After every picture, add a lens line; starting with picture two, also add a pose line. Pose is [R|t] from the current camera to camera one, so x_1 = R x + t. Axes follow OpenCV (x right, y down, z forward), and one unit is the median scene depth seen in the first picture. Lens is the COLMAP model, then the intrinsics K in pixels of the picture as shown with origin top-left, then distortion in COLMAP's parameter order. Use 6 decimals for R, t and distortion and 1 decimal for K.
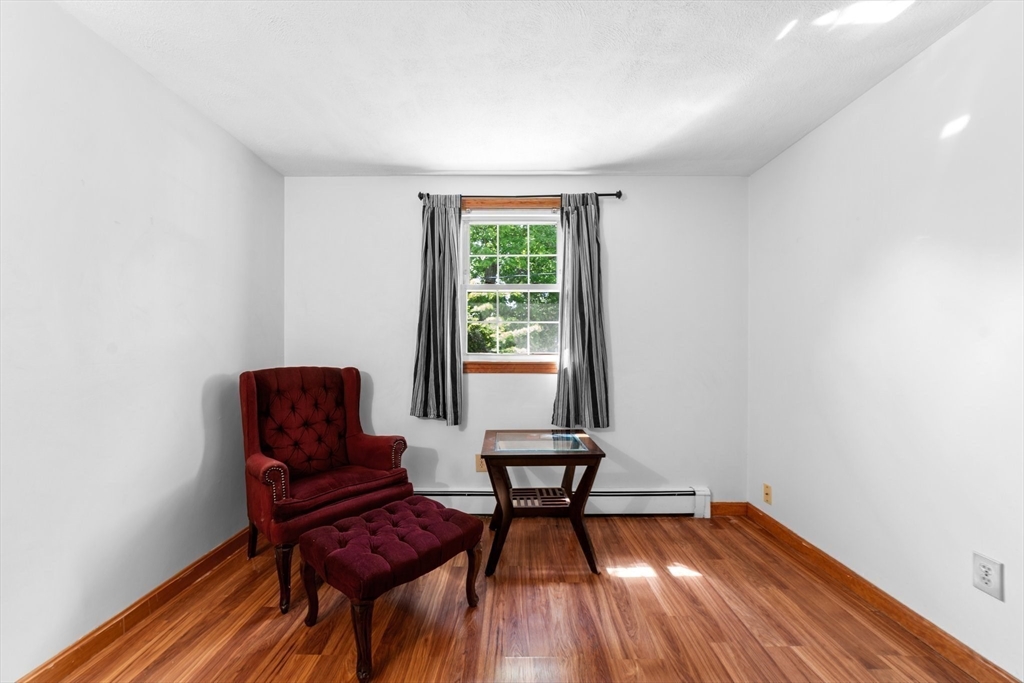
lens RADIAL K [[394.3, 0, 511.7], [0, 394.3, 344.0], [0, 0, 1]] dist [-0.027296, 0.010668]
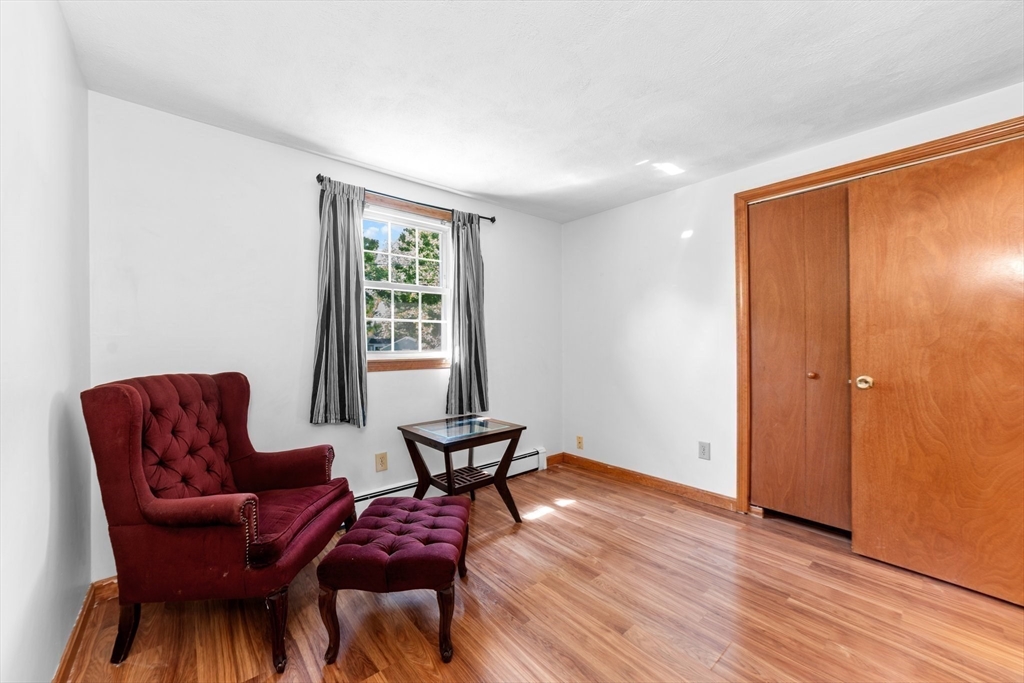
lens RADIAL K [[394.4, 0, 513.1], [0, 394.4, 336.6], [0, 0, 1]] dist [-0.028091, 0.011007]
pose [[0.754279, 0.004622, 0.656538, -0.502436], [0.001944, 0.999955, -0.009273, -0.004040], [-0.656551, 0.008271, 0.754236, 0.034919]]
